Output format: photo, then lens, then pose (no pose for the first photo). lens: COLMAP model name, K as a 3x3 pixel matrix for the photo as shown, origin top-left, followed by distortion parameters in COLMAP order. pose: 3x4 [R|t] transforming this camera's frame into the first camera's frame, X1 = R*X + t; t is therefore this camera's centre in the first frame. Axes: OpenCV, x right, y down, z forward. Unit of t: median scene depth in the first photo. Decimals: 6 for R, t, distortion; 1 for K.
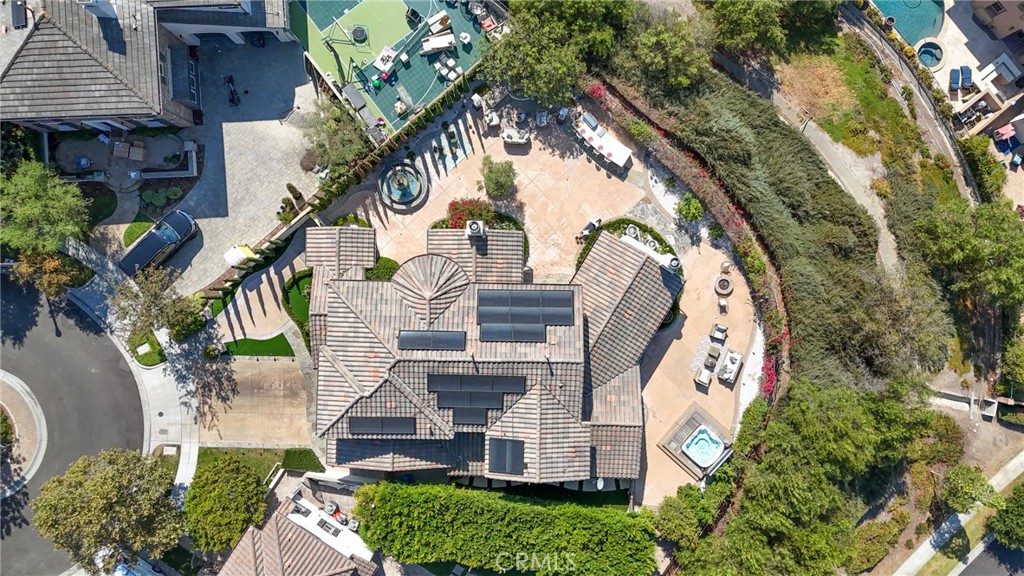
lens RADIAL K [[772.7, 0, 512.0], [0, 772.7, 288.0], [0, 0, 1]] dist [0.055471, -0.001724]
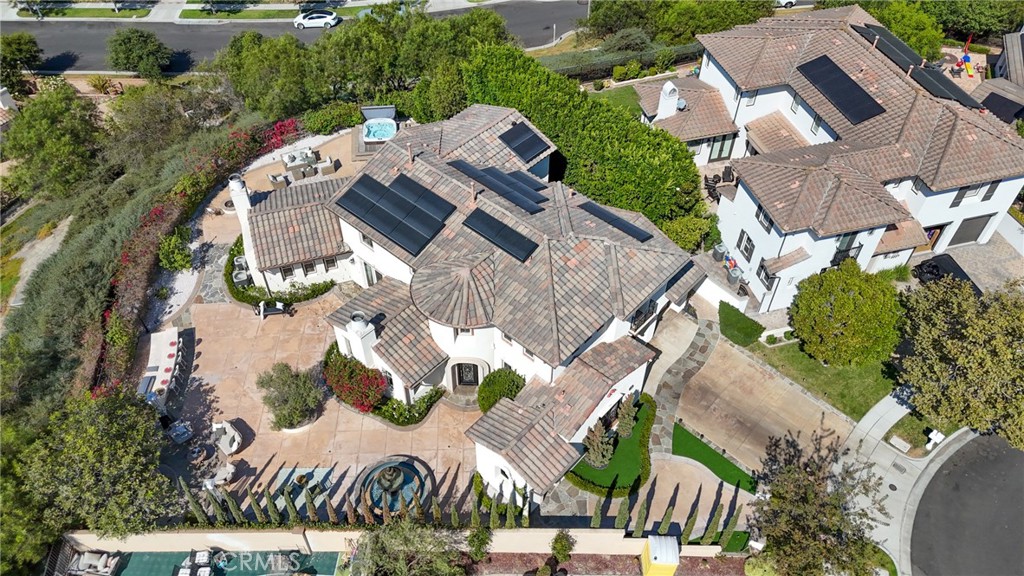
lens RADIAL K [[772.7, 0, 512.0], [0, 772.7, 288.0], [0, 0, 1]] dist [0.055471, -0.001724]
pose [[-0.754469, -0.476364, 0.451503, -0.430548], [0.656008, -0.525551, 0.541710, -0.331756], [-0.020764, 0.704893, 0.709010, 0.411571]]
